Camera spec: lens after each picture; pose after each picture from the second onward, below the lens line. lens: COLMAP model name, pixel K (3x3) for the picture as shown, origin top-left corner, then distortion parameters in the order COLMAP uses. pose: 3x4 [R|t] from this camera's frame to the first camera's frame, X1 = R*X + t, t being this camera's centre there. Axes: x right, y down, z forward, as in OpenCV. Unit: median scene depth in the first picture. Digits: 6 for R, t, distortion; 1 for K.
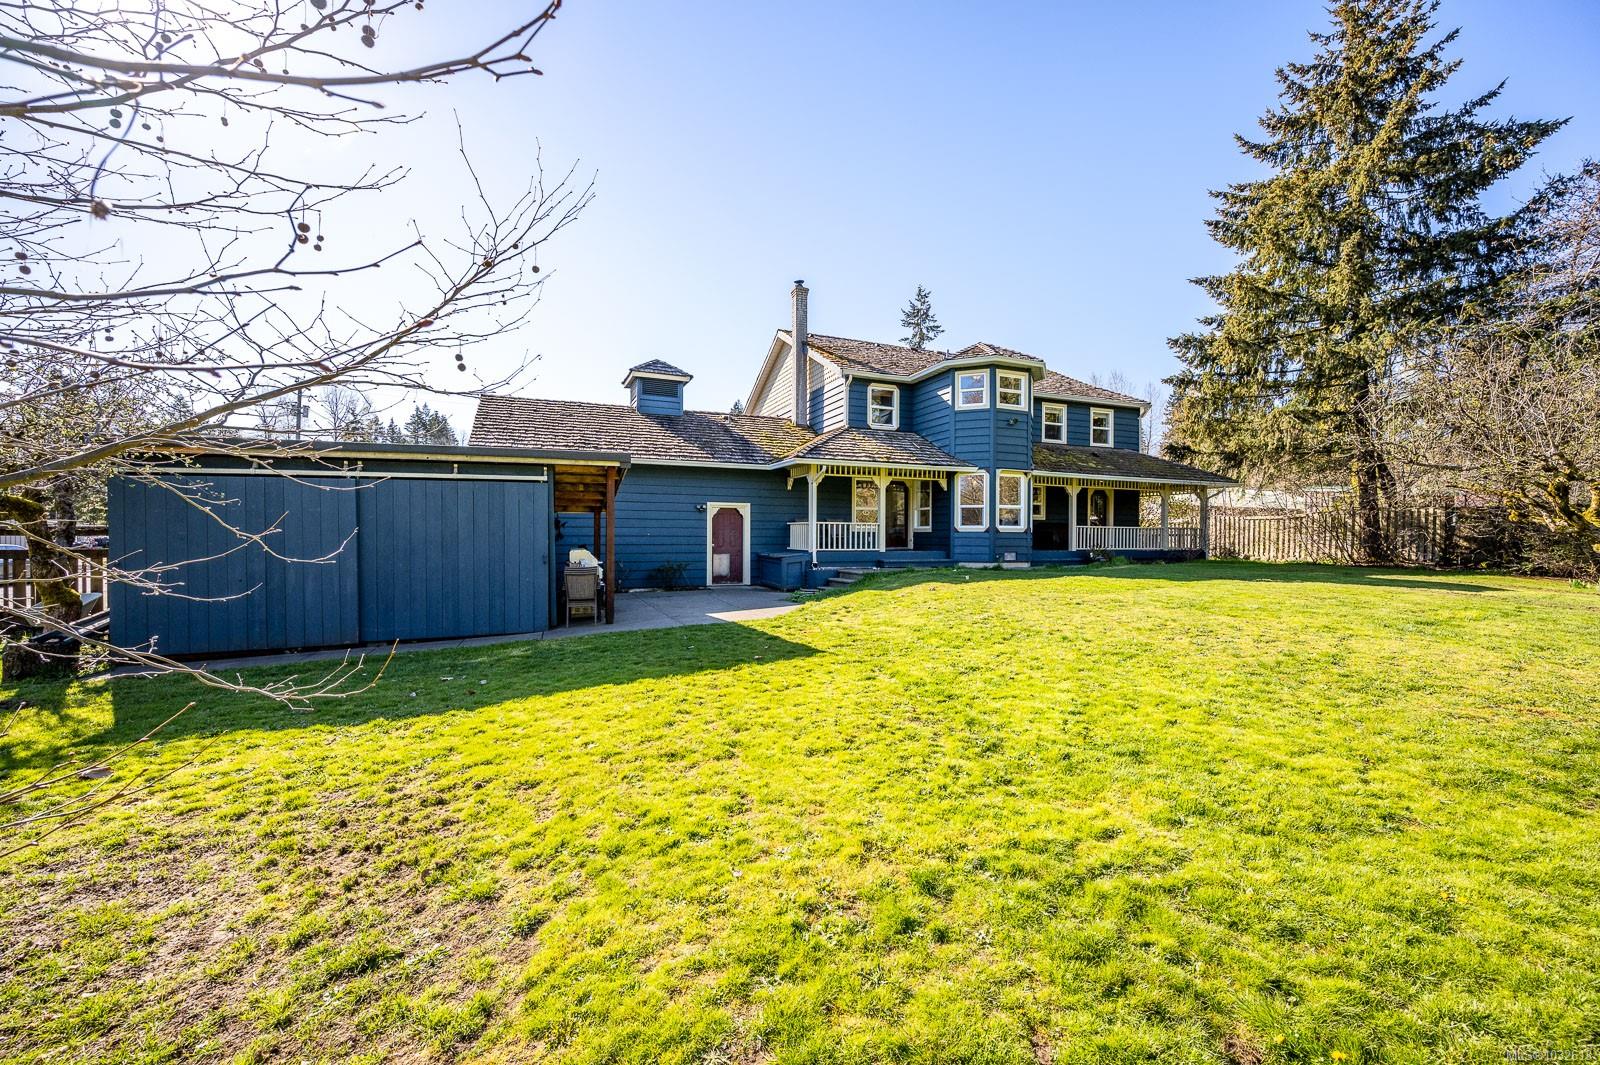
lens RADIAL K [[645.1, 0, 834.9], [0, 645.1, 549.0], [0, 0, 1]] dist [0.001401, -0.000003]
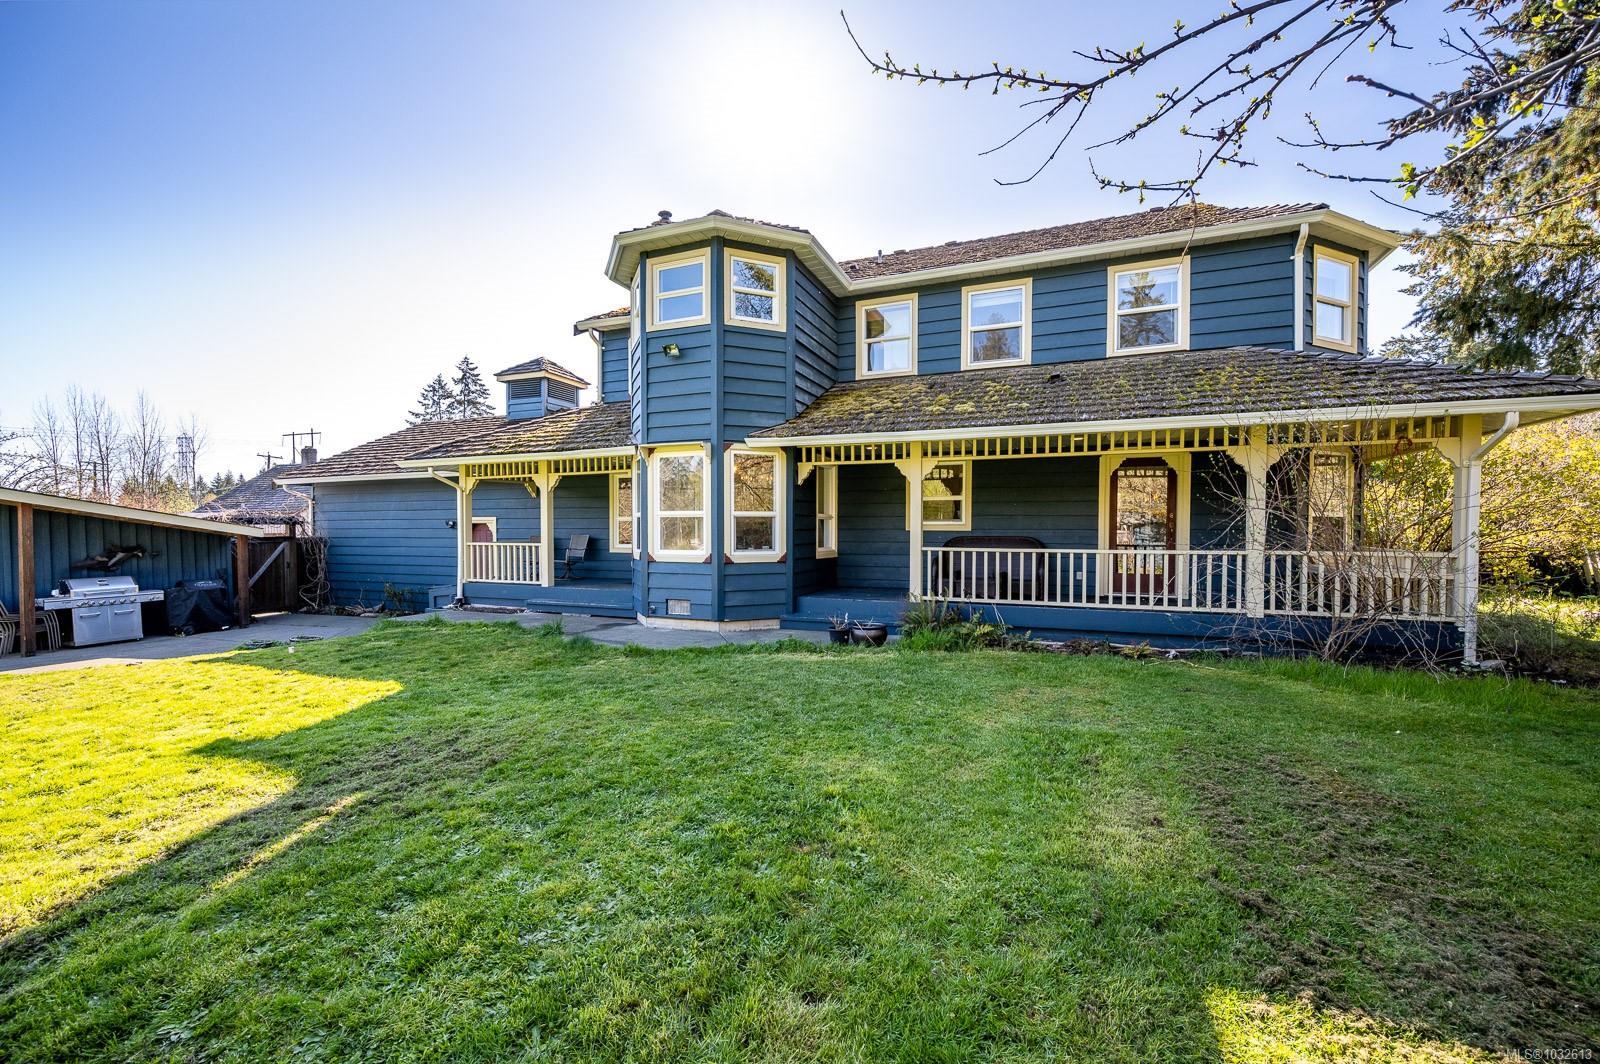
lens RADIAL K [[644.1, 0, 809.9], [0, 644.1, 544.7], [0, 0, 1]] dist [-0.000998, -0.000178]
pose [[0.694406, 0.013465, -0.719457, 0.672924], [-0.009439, 0.999909, 0.009603, -0.043523], [0.719521, 0.000122, 0.694470, 0.664998]]
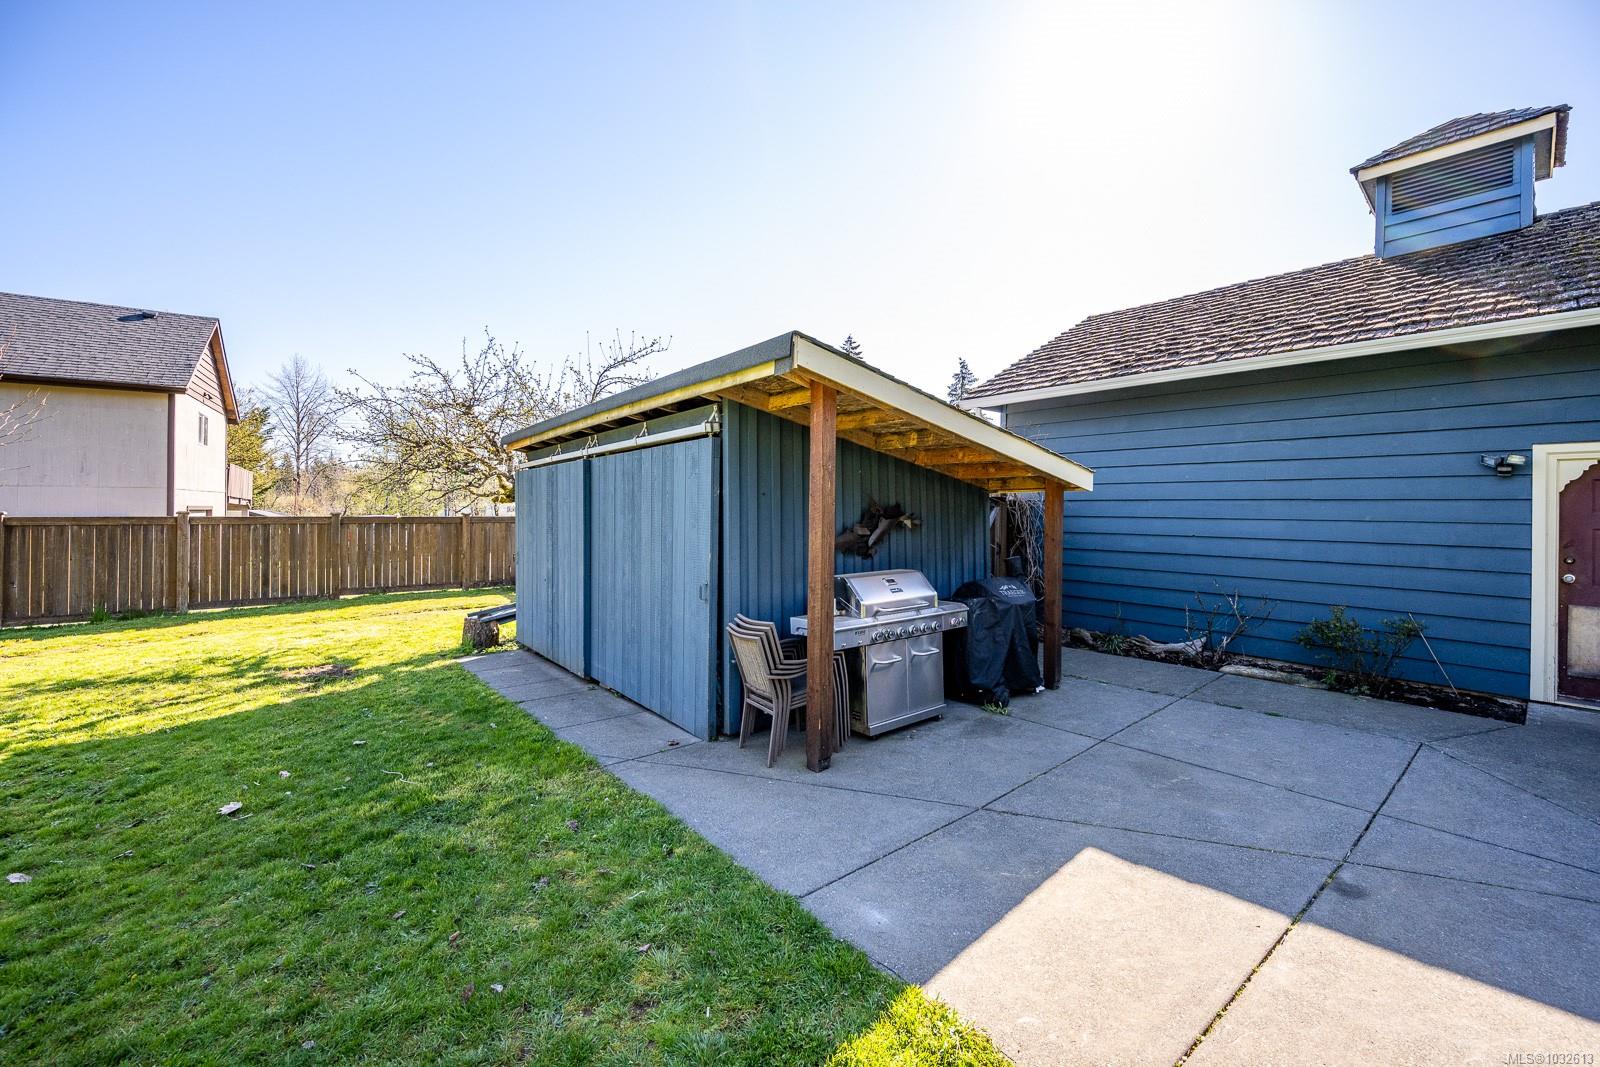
lens RADIAL K [[643.5, 0, 787.3], [0, 643.5, 509.5], [0, 0, 1]] dist [0.000703, 0.000244]
pose [[0.260462, 0.001040, -0.965484, 0.018718], [-0.029058, 0.999555, -0.006762, -0.024196], [0.965047, 0.029816, 0.260376, 0.490267]]
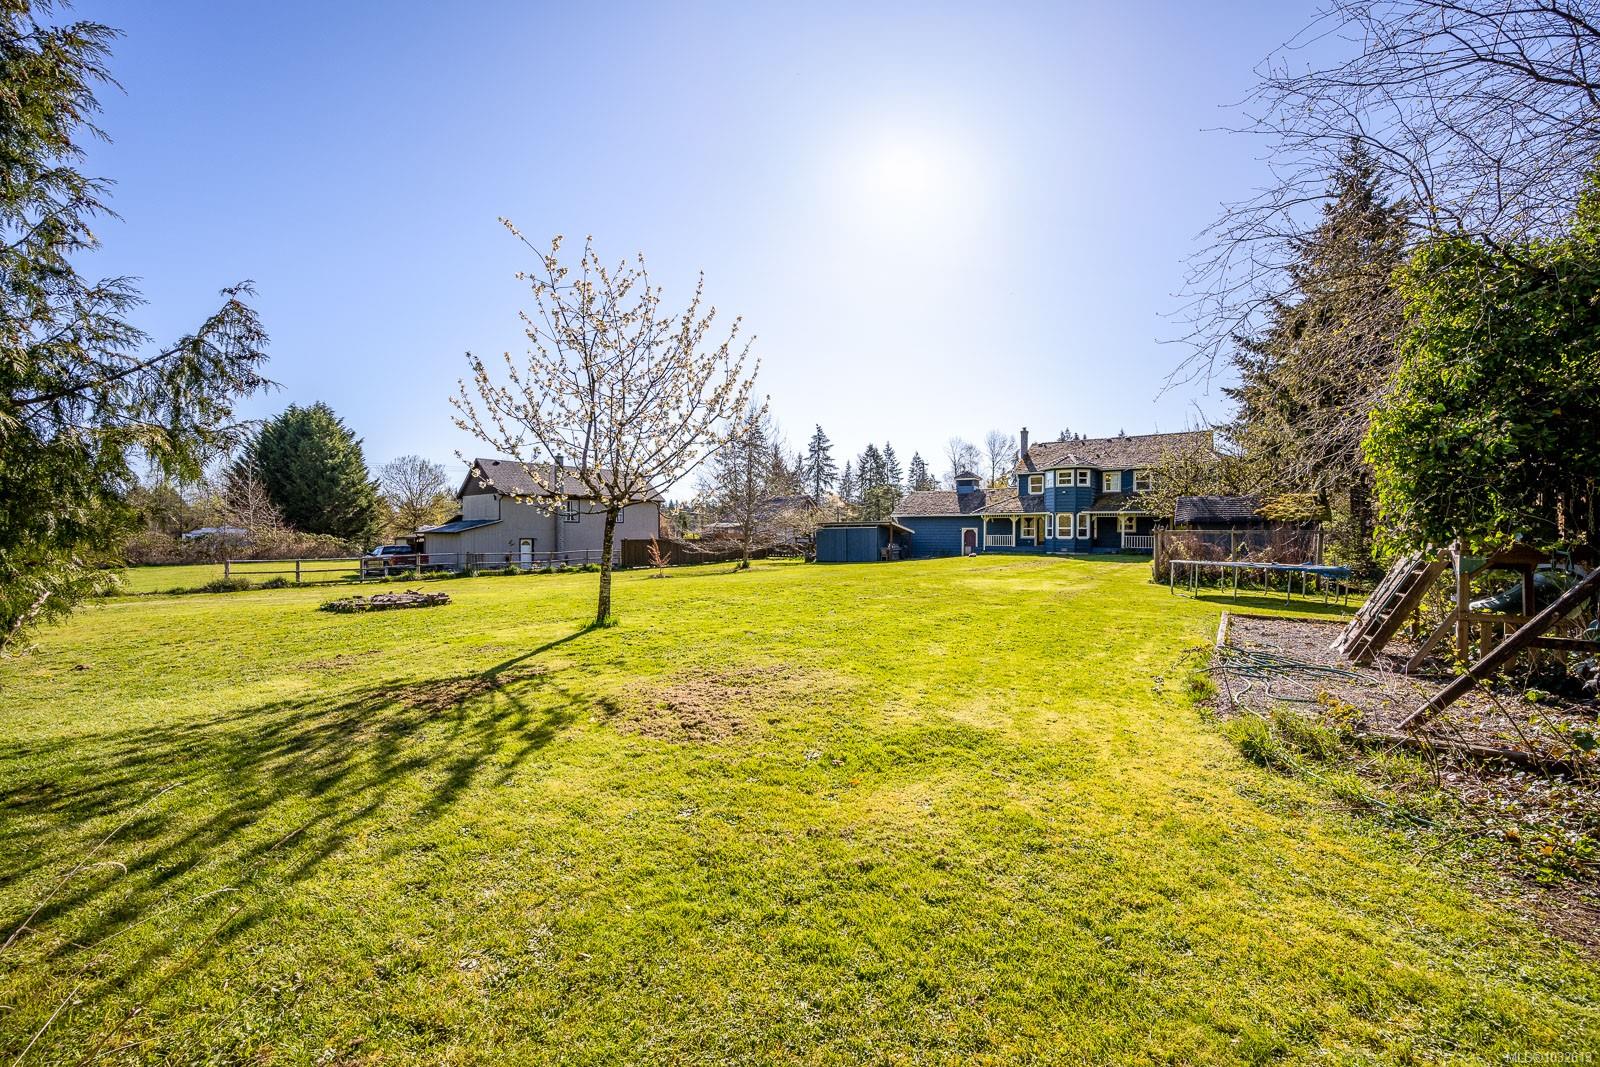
lens RADIAL K [[647.1, 0, 802.7], [0, 647.1, 529.5], [0, 0, 1]] dist [-0.001578, -0.000280]
pose [[0.528045, -0.006034, -0.849195, 1.622652], [-0.017829, 0.999676, -0.018190, -0.002268], [0.849029, 0.024746, 0.527766, -0.946719]]
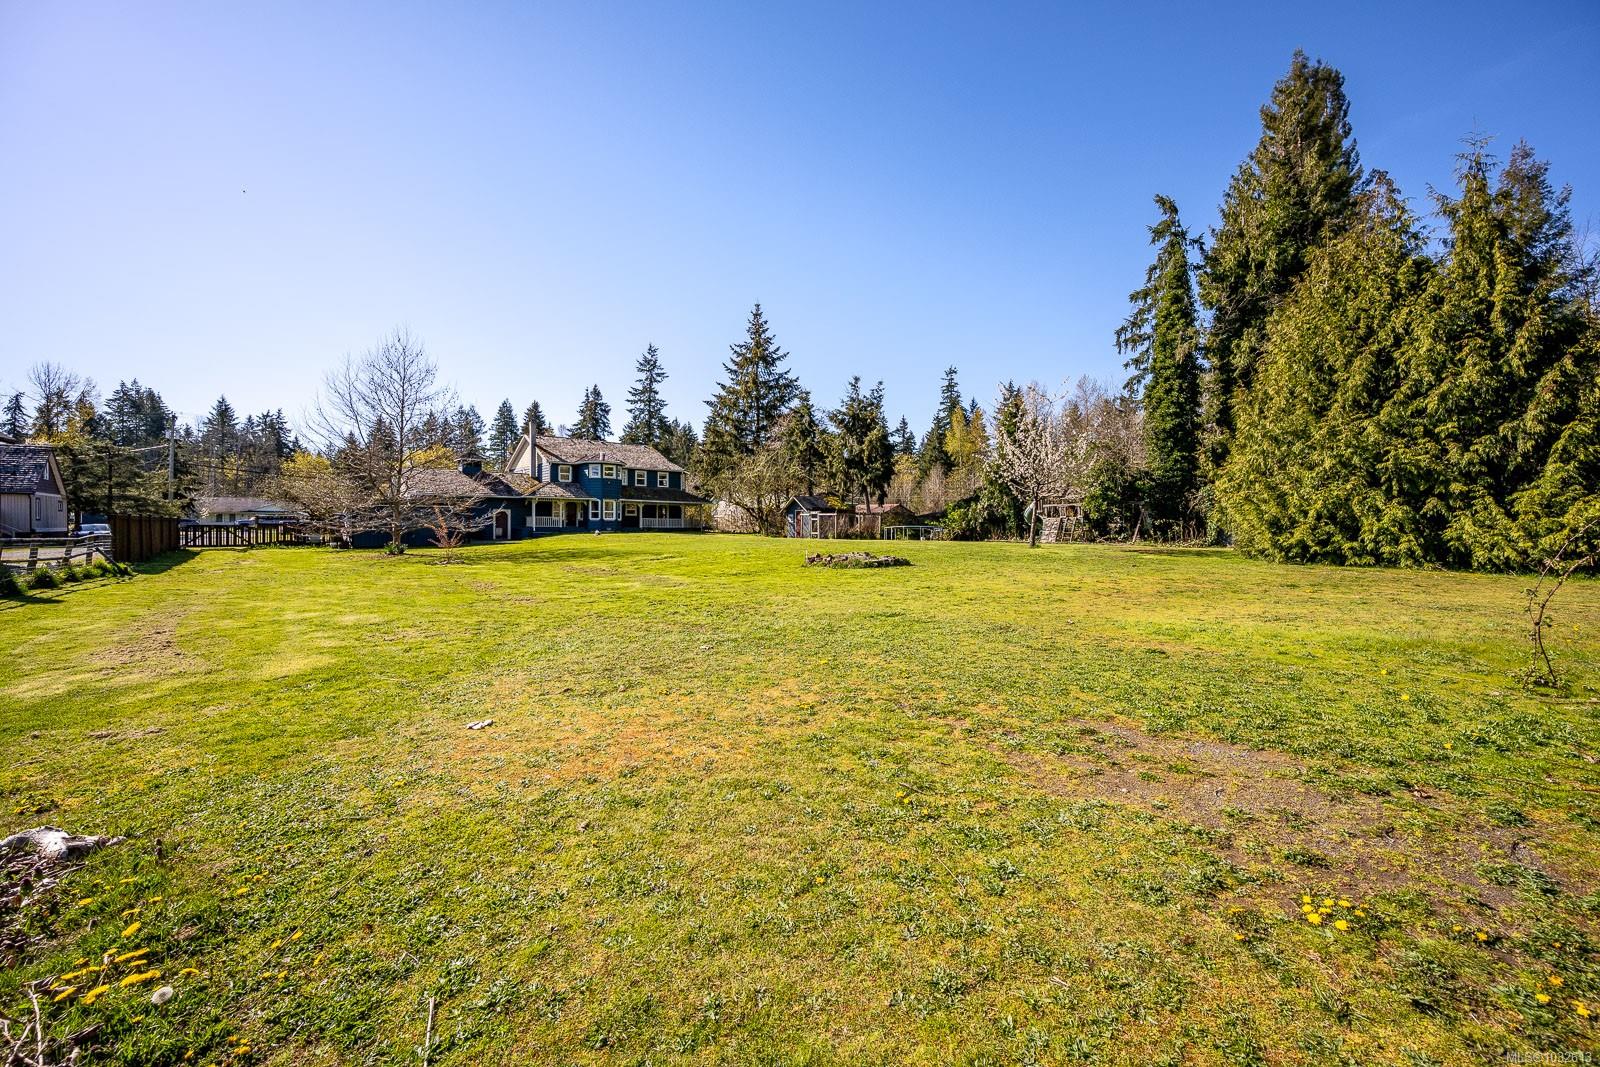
lens RADIAL K [[619.1, 0, 800.0], [0, 619.1, 533.5], [0, 0, 1]] dist [0.000738, 0.000011]
pose [[0.957890, -0.002492, 0.287124, 0.274433], [0.004151, 0.999978, -0.005170, 0.045499], [-0.287105, 0.006144, 0.957879, -1.765021]]
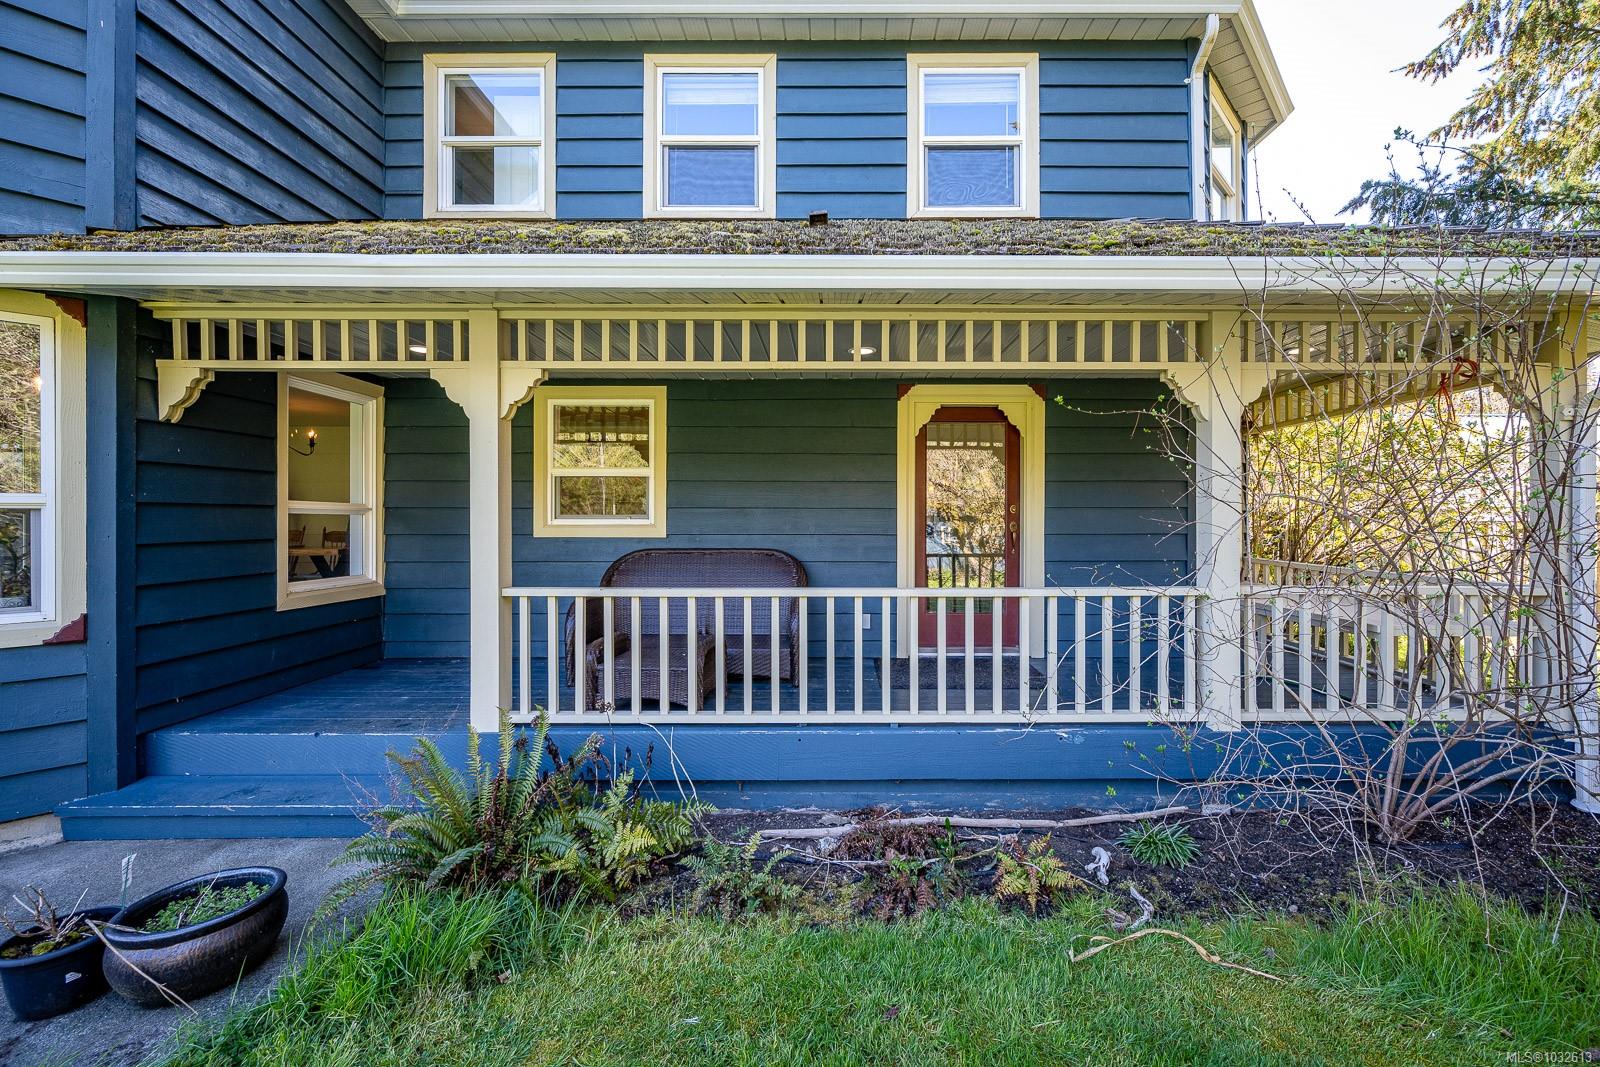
lens RADIAL K [[666.4, 0, 831.6], [0, 666.4, 520.5], [0, 0, 1]] dist [-0.000642, -0.000100]
pose [[0.910821, -0.005510, -0.412764, 0.555254], [-0.001518, 0.999859, -0.016697, -0.054299], [0.412798, 0.015835, 0.910685, 0.915622]]
